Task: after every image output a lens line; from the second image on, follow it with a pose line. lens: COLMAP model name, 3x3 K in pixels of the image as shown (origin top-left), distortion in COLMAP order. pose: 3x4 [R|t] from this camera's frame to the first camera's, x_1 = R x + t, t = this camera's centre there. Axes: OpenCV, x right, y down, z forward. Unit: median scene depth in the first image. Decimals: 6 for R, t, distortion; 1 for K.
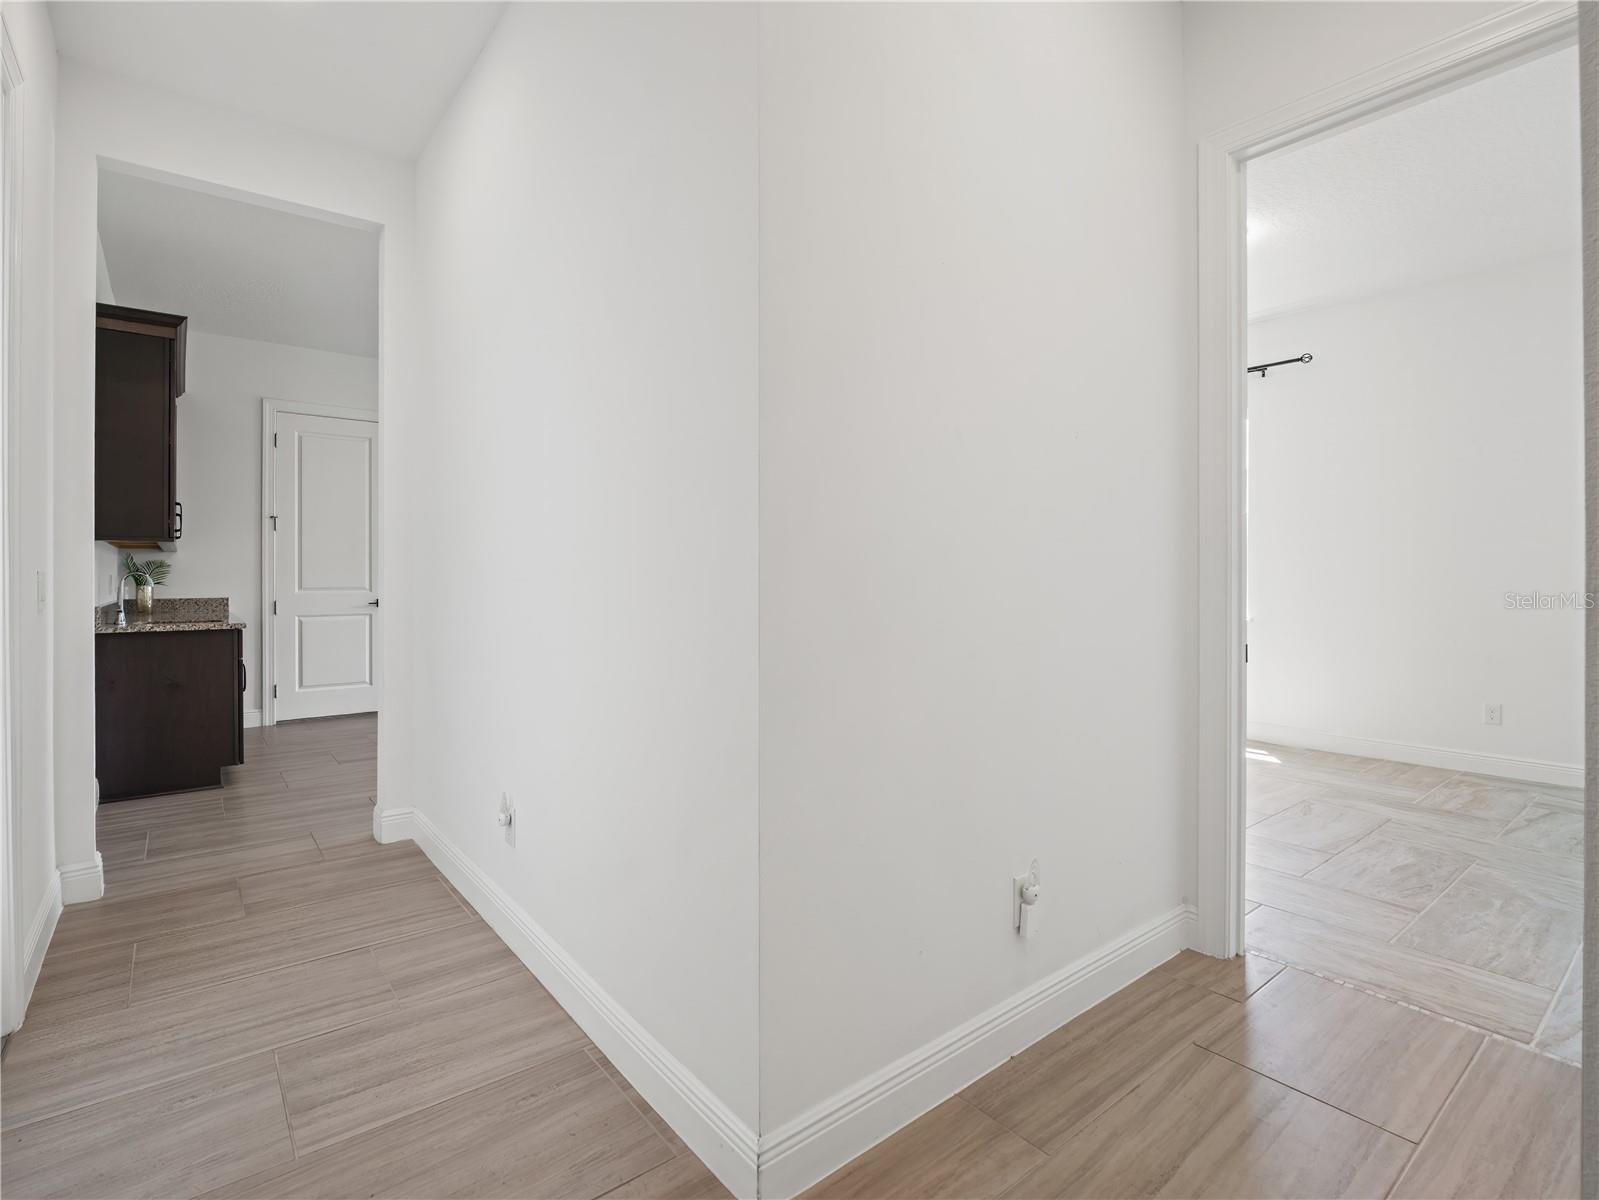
lens RADIAL K [[777.7, 0, 794.0], [0, 777.7, 589.6], [0, 0, 1]] dist [-0.023018, 0.002262]
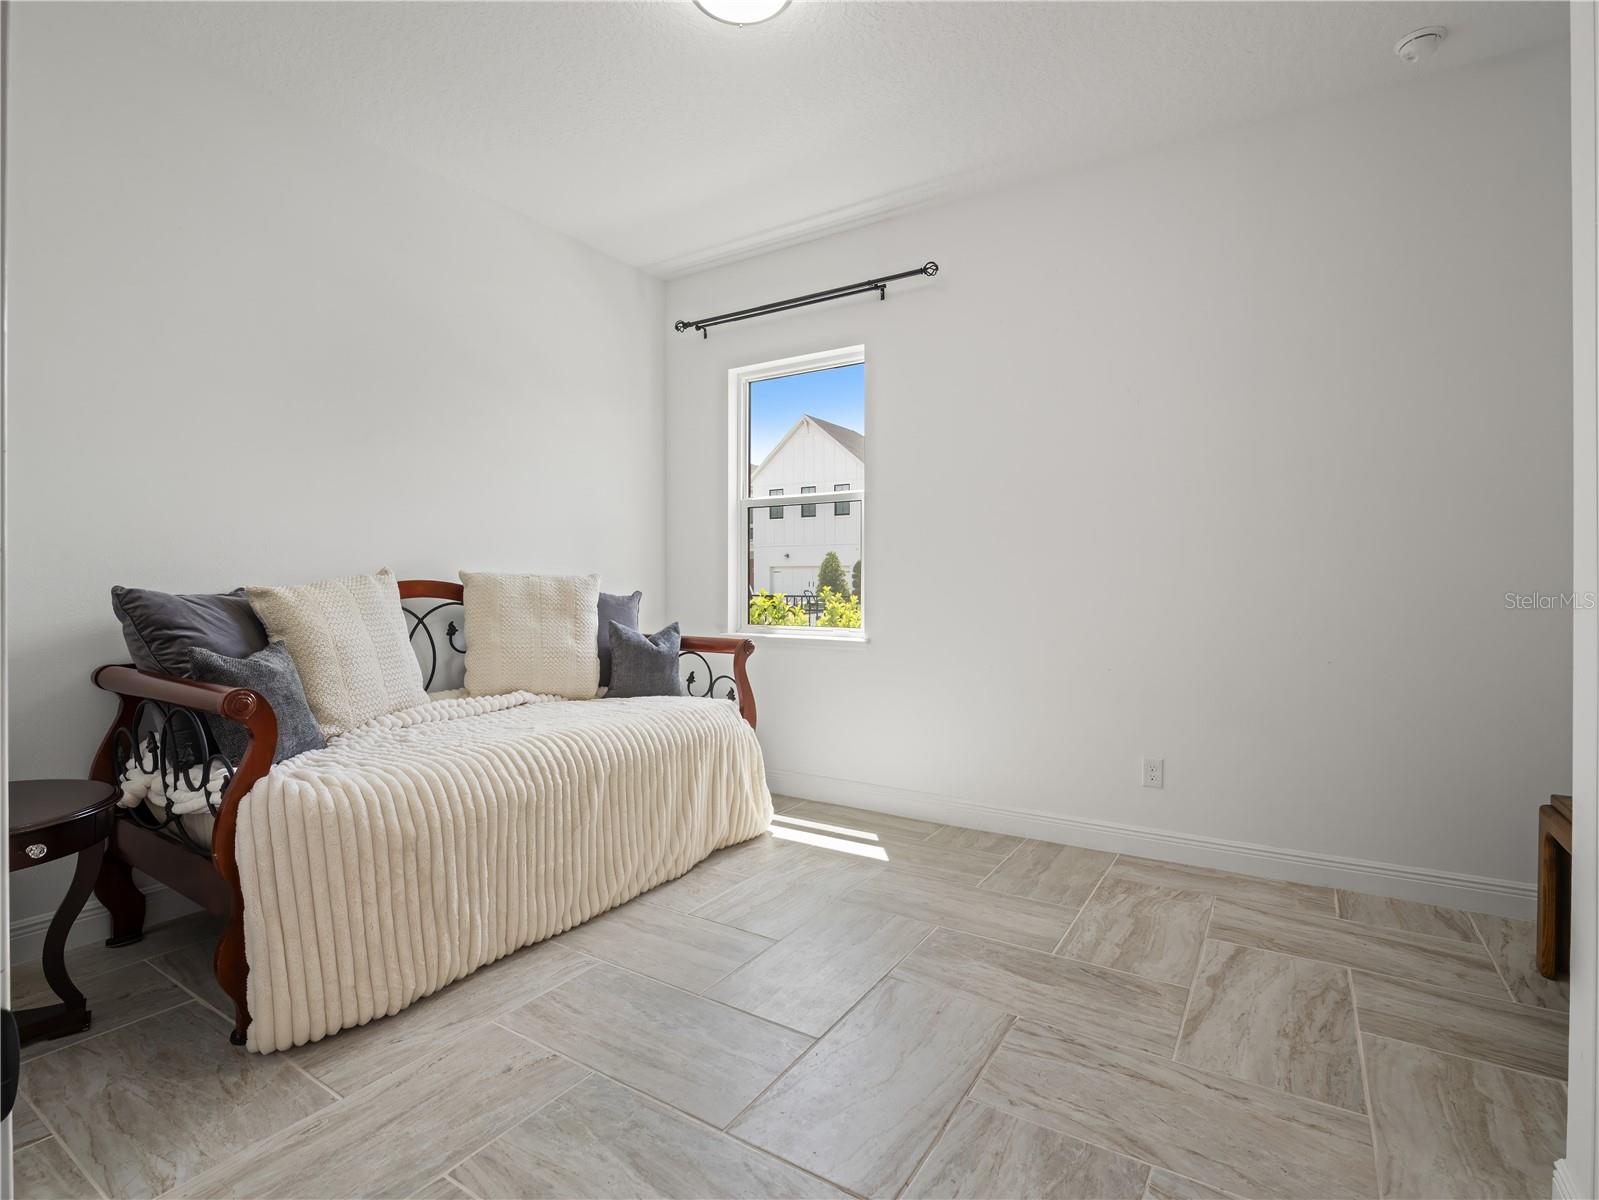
lens RADIAL K [[777.7, 0, 793.0], [0, 777.7, 593.3], [0, 0, 1]] dist [-0.023018, 0.002262]
pose [[0.946406, -0.004803, 0.322944, 0.368186], [0.004359, 0.999988, 0.002097, -0.007002], [-0.322950, -0.000577, 0.946416, 0.429800]]
